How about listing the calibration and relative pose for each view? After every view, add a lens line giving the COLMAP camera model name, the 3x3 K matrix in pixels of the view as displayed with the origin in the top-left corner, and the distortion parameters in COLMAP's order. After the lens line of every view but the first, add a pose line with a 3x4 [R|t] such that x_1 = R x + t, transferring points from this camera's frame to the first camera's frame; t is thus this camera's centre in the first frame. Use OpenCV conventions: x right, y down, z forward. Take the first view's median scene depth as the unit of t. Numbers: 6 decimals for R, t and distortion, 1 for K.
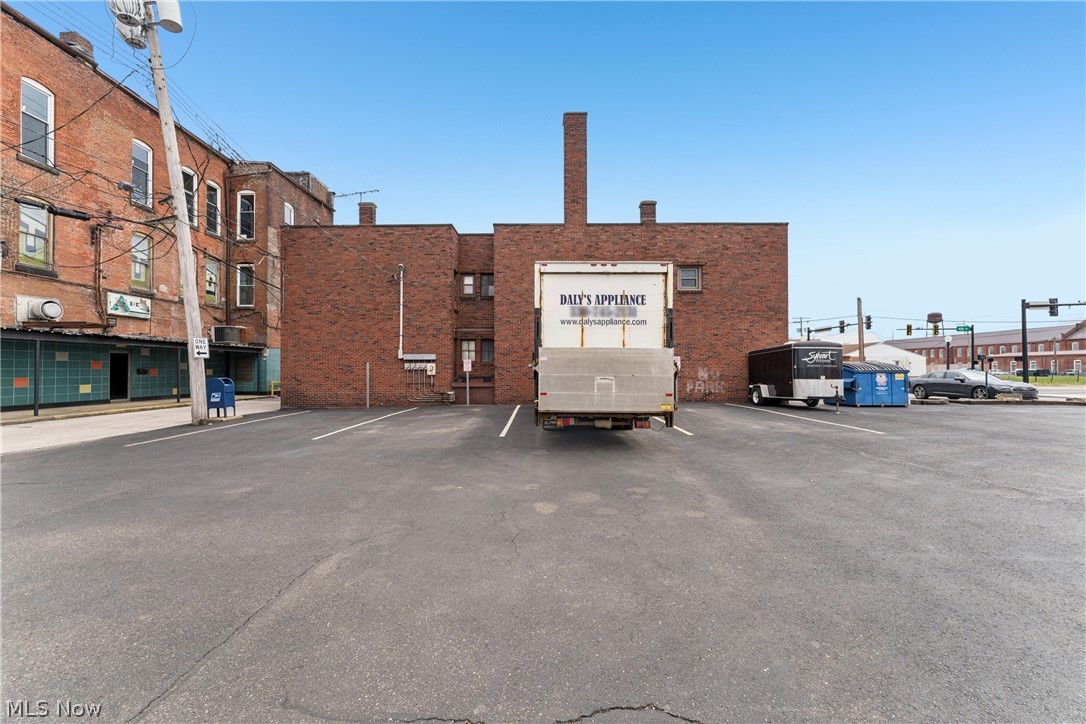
lens RADIAL K [[433.0, 0, 541.6], [0, 433.0, 363.2], [0, 0, 1]] dist [-0.000166, -0.000485]
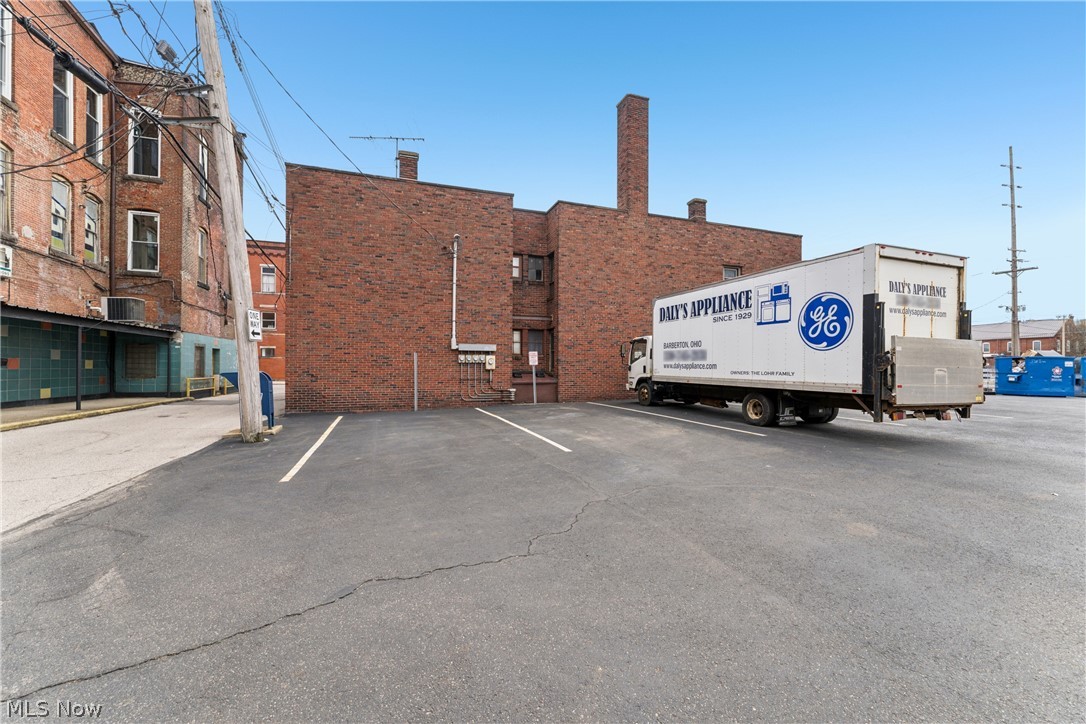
lens RADIAL K [[433.0, 0, 542.1], [0, 433.0, 364.2], [0, 0, 1]] dist [-0.000166, -0.000485]
pose [[0.941265, 0.009298, 0.337542, -0.441946], [-0.011665, 0.999920, 0.004985, 0.011671], [-0.337468, -0.008629, 0.941297, 0.167244]]
